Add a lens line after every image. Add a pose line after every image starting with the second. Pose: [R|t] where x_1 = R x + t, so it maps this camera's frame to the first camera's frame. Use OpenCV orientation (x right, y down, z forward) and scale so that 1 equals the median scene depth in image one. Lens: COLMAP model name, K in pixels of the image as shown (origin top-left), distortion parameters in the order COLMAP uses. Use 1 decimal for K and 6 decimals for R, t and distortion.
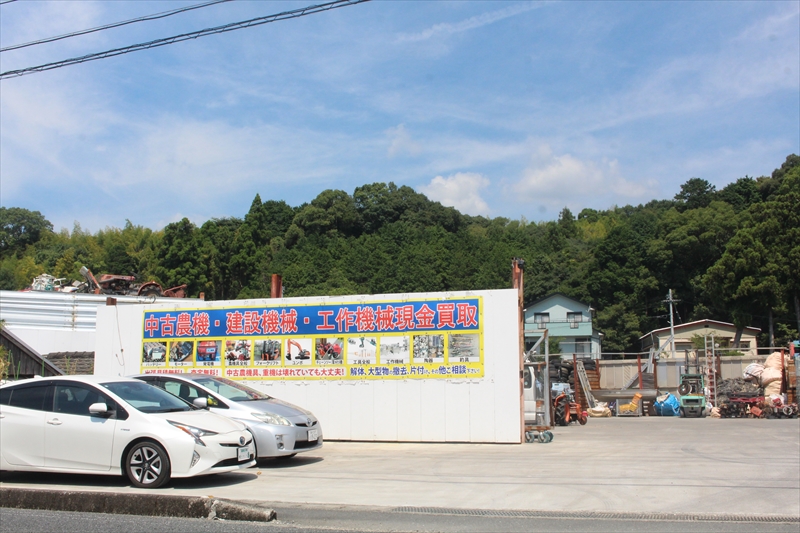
lens RADIAL K [[861.8, 0, 397.5], [0, 861.8, 275.8], [0, 0, 1]] dist [-0.127016, 0.148774]
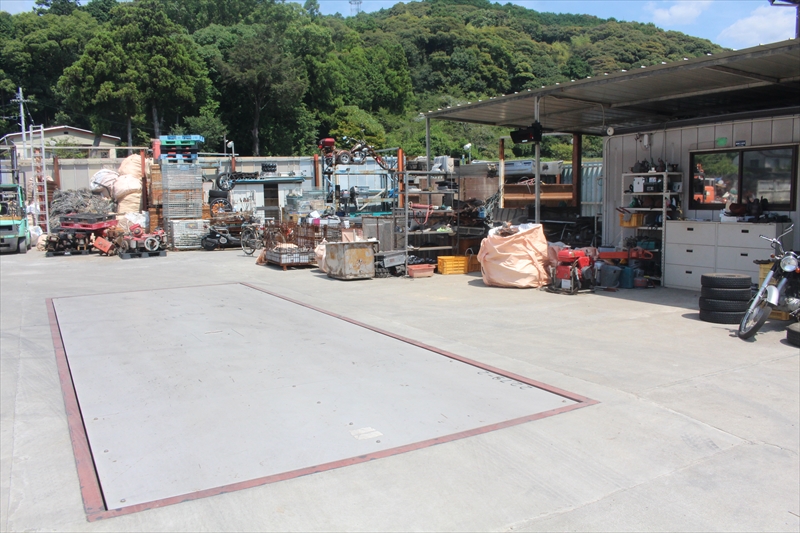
lens RADIAL K [[664.2, 0, 398.4], [0, 664.2, 273.5], [0, 0, 1]] dist [-0.161856, 0.140183]
pose [[0.694411, -0.095285, 0.713242, 0.088381], [-0.091008, 0.971605, 0.218407, 0.021348], [-0.713800, -0.216575, 0.666022, 0.197015]]
